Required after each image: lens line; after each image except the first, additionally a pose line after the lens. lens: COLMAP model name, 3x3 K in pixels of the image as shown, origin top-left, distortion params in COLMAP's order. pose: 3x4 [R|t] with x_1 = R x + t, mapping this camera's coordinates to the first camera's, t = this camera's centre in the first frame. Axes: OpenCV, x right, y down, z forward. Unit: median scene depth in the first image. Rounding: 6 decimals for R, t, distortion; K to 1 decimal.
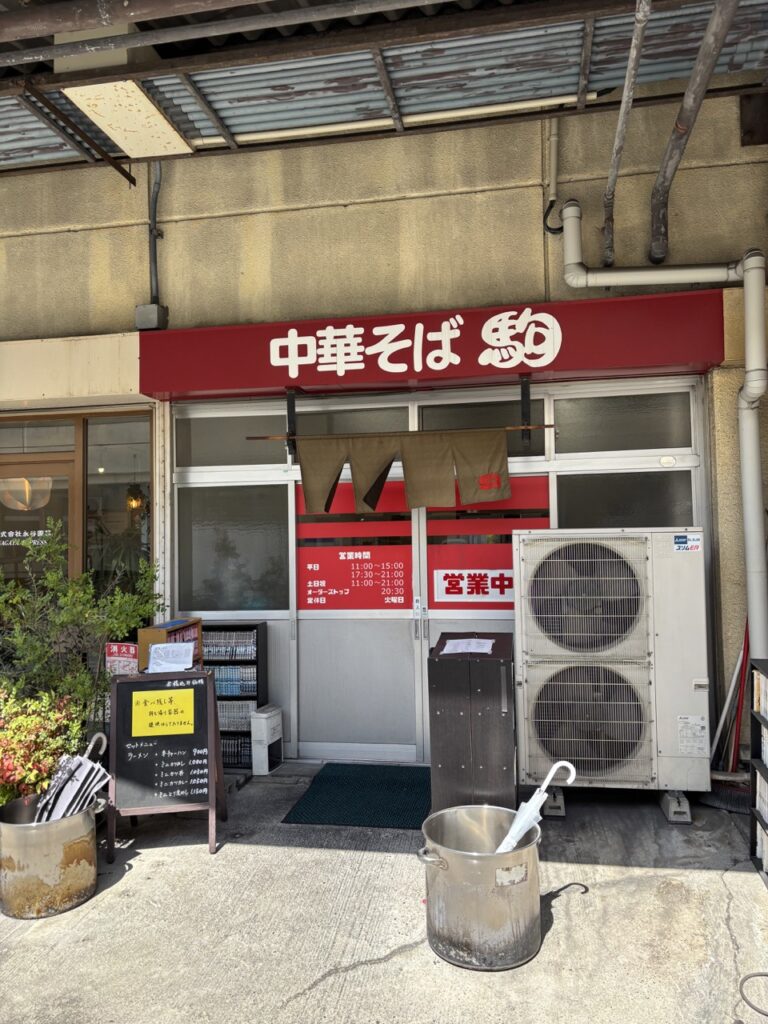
lens RADIAL K [[771.1, 0, 384.0], [0, 771.1, 512.0], [0, 0, 1]] dist [0.007795, -0.015465]
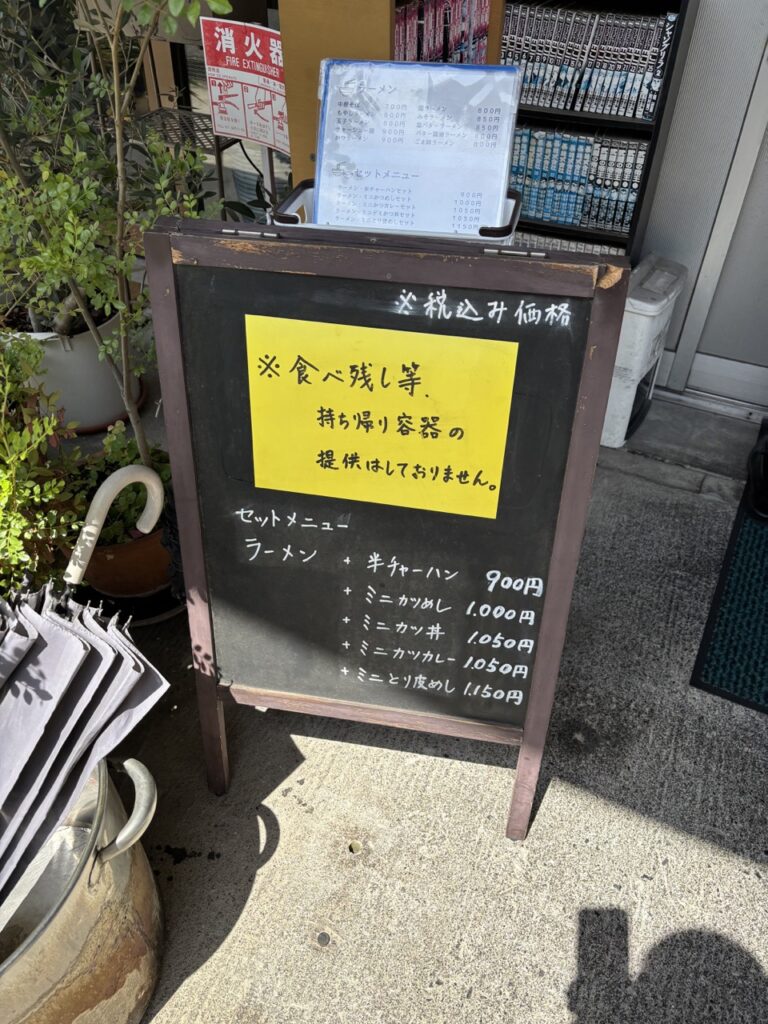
lens RADIAL K [[771.1, 0, 384.0], [0, 771.1, 512.0], [0, 0, 1]] dist [0.007795, -0.015465]
pose [[0.966446, 0.198074, -0.163552, -0.241624], [-0.033985, 0.729710, 0.682912, 0.122772], [0.254613, -0.654439, 0.711956, 0.822083]]
